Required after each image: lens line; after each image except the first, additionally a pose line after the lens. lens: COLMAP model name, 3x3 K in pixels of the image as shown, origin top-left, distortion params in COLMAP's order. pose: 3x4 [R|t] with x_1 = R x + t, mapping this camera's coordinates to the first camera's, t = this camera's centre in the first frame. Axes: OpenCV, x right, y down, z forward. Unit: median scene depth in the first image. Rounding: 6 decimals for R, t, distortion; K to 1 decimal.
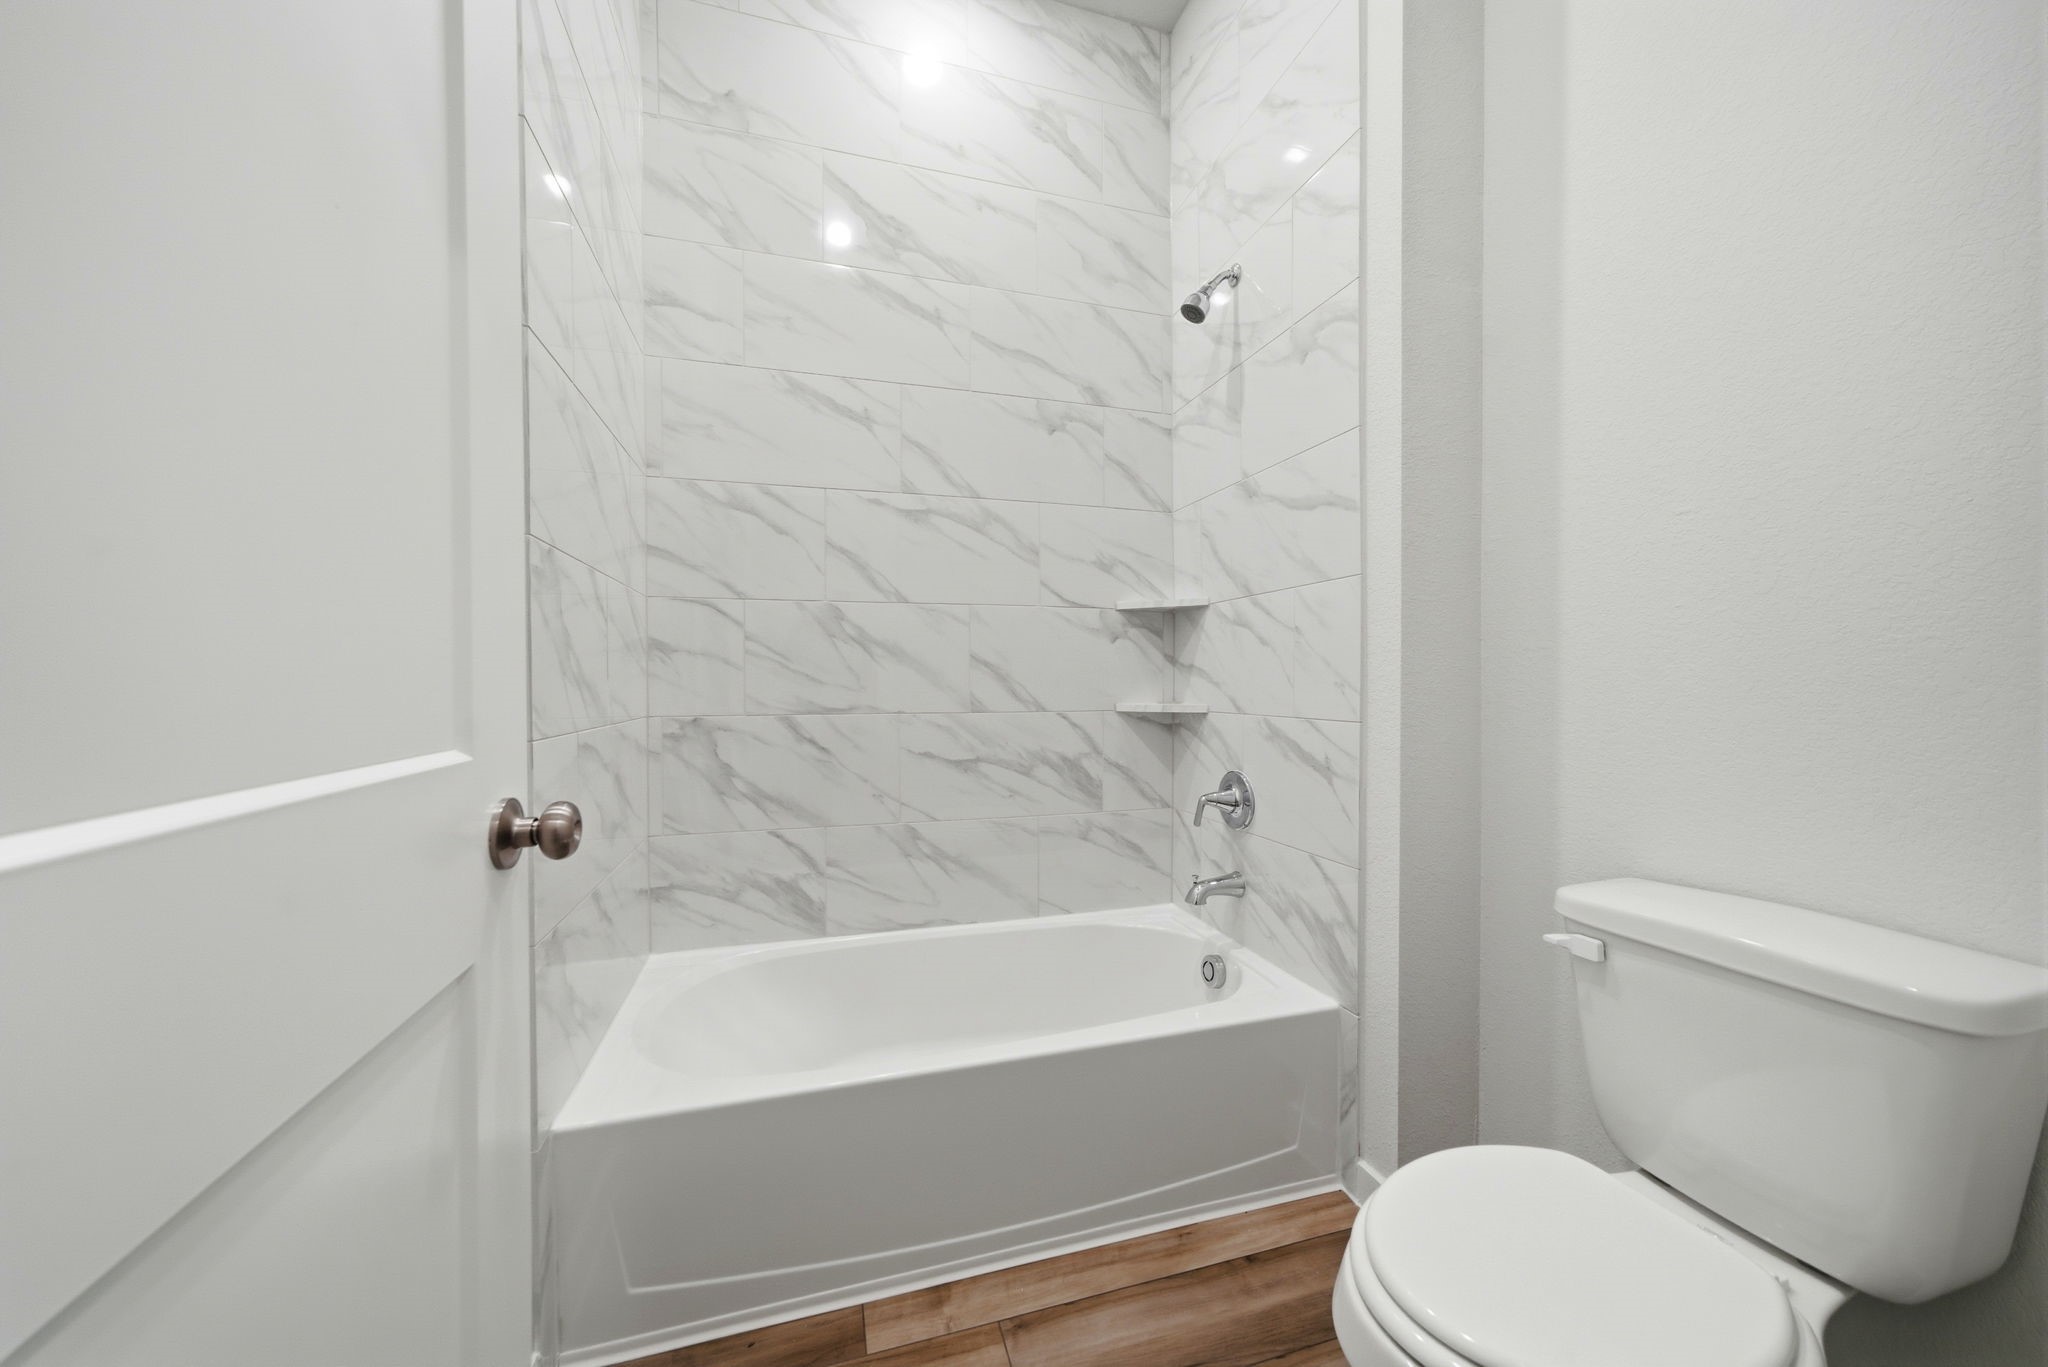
lens RADIAL K [[704.4, 0, 1004.8], [0, 704.4, 688.5], [0, 0, 1]] dist [0.002146, 0.000282]
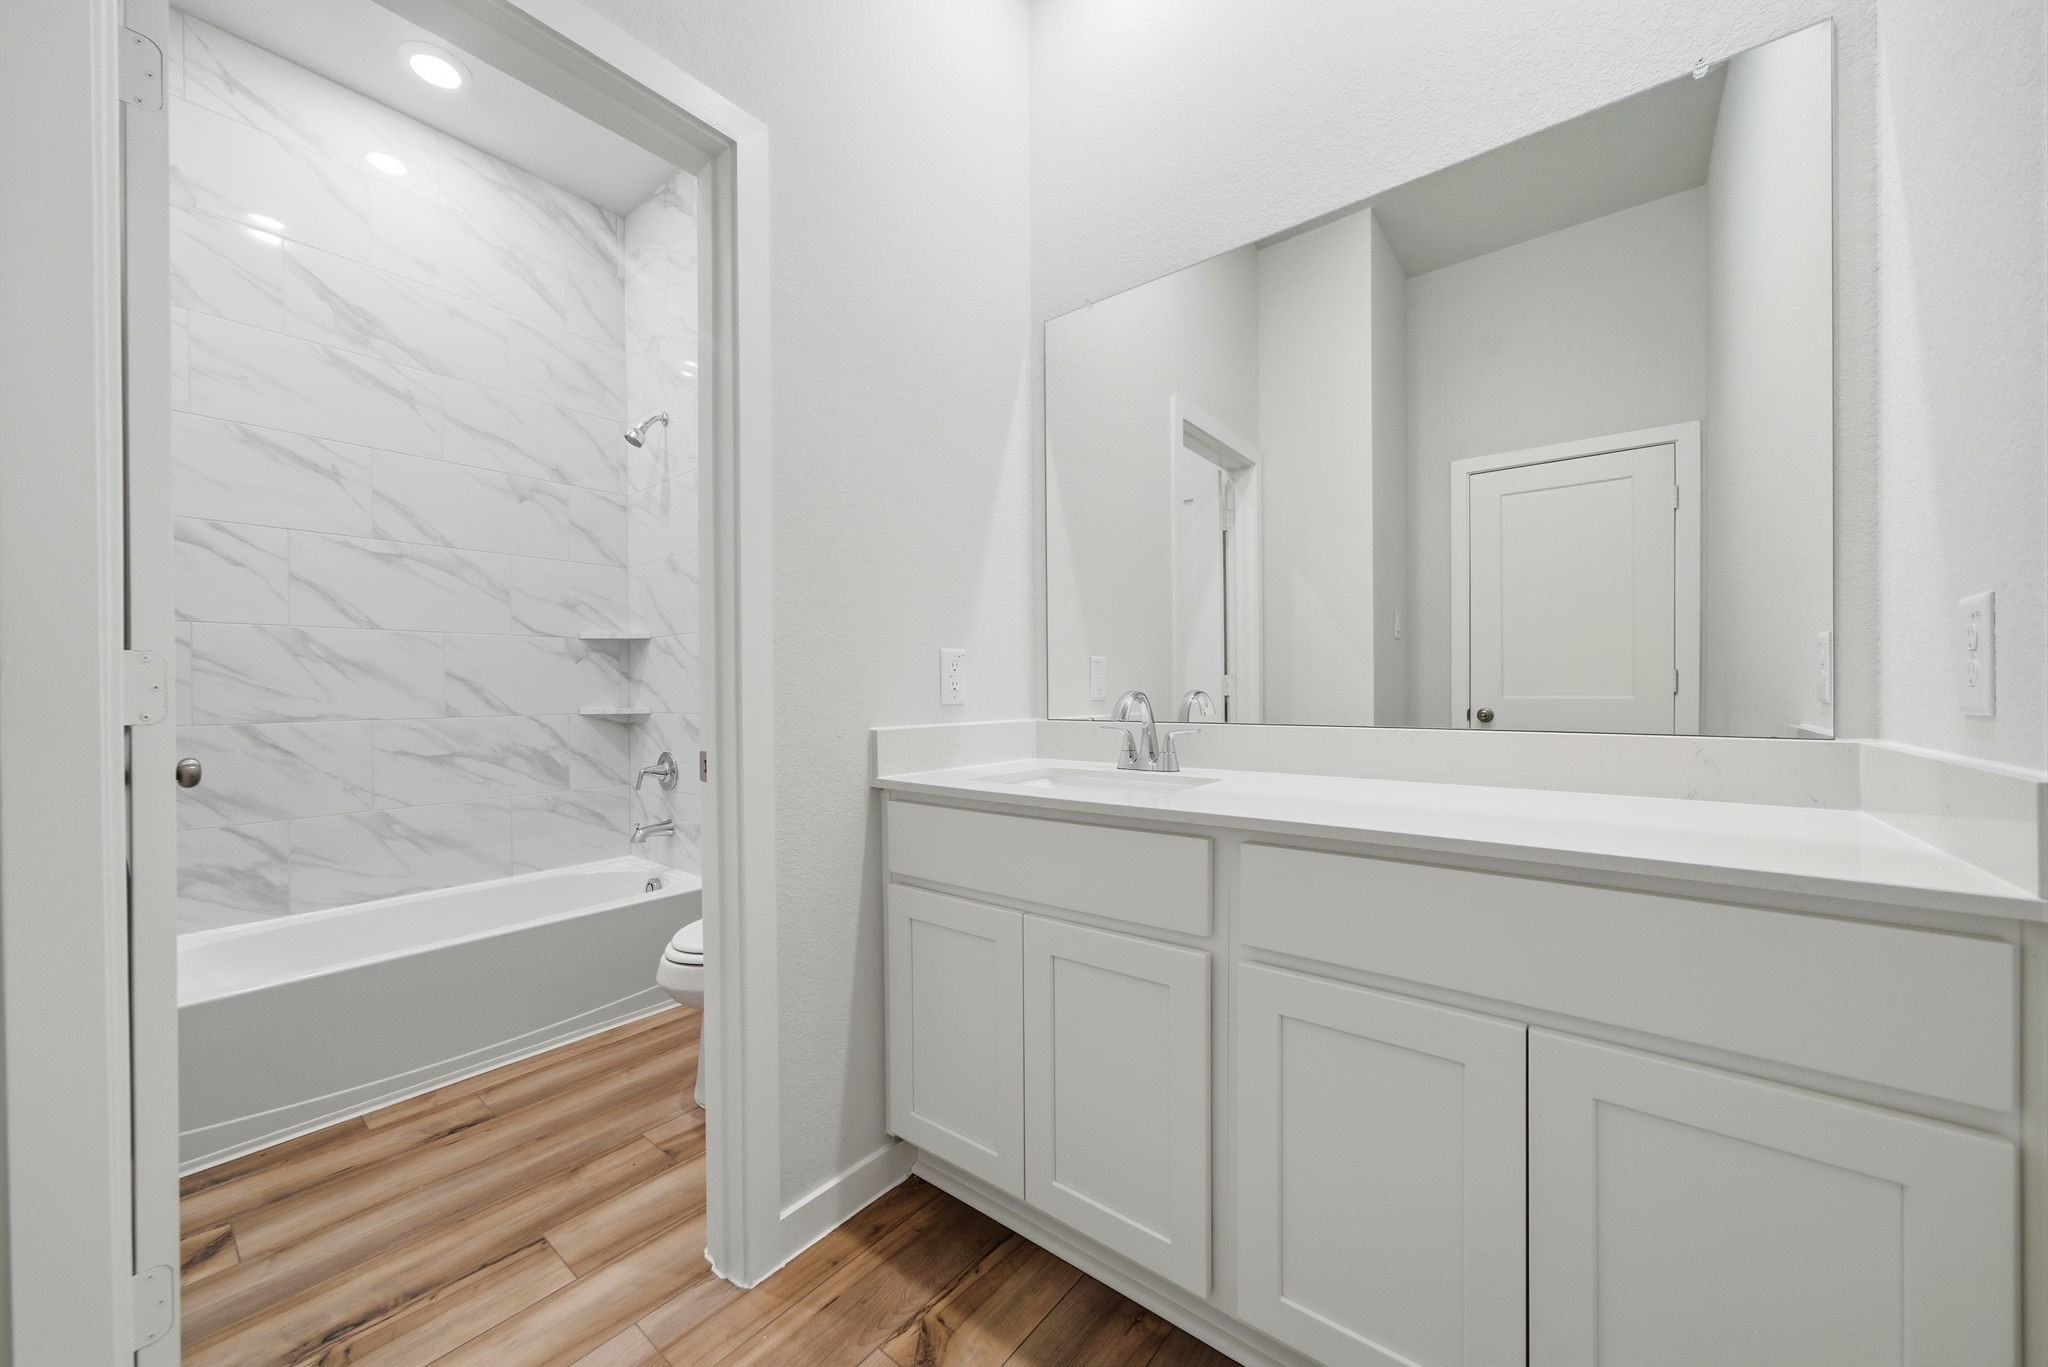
lens RADIAL K [[753.7, 0, 1015.5], [0, 753.7, 689.1], [0, 0, 1]] dist [-0.018079, 0.010608]
pose [[0.817133, -0.006553, 0.576412, 0.013339], [0.014236, 0.999860, -0.008813, 0.009034], [-0.576273, 0.015407, 0.817112, -0.674722]]
